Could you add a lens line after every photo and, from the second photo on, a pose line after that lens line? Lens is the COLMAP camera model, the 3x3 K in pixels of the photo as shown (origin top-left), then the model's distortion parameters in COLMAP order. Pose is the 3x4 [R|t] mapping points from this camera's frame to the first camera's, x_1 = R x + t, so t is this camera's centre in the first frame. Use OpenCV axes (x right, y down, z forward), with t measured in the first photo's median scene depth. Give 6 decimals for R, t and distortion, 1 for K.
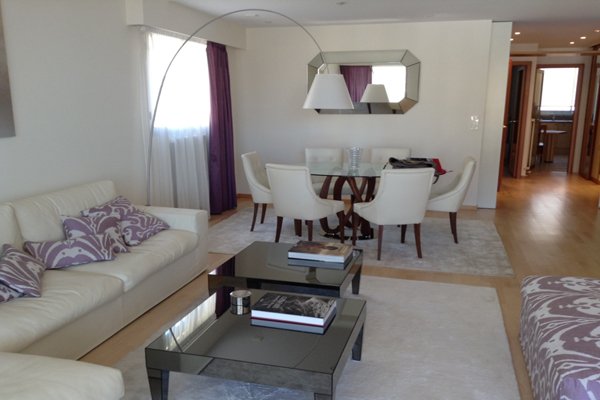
lens RADIAL K [[539.7, 0, 301.3], [0, 539.7, 202.2], [0, 0, 1]] dist [0.050030, -0.031908]
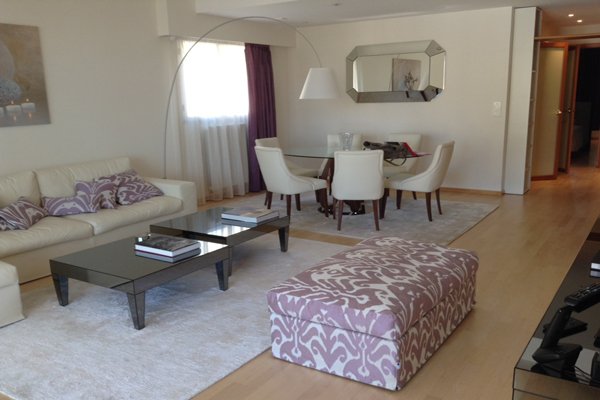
lens RADIAL K [[539.7, 0, 300.5], [0, 539.7, 205.5], [0, 0, 1]] dist [0.050030, -0.031908]
pose [[0.953108, 0.035605, -0.300529, 0.492477], [-0.028969, 0.999229, 0.026508, 0.031670], [0.301241, -0.016559, 0.953404, -0.144997]]
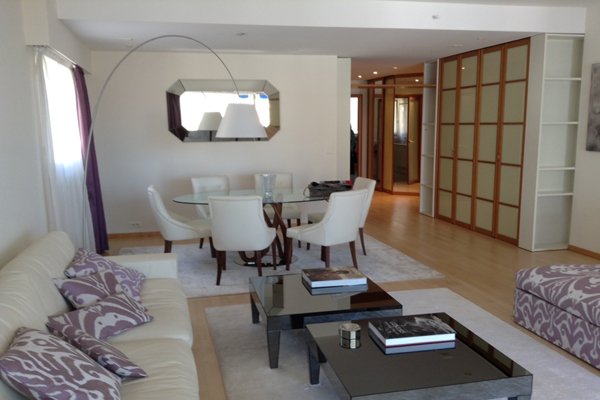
lens RADIAL K [[539.7, 0, 297.1], [0, 539.7, 196.1], [0, 0, 1]] dist [0.050030, -0.031908]
pose [[0.883160, -0.076727, 0.462754, -0.453702], [0.102505, 0.994256, -0.030777, -0.033346], [-0.457735, 0.074616, 0.885952, 0.110856]]
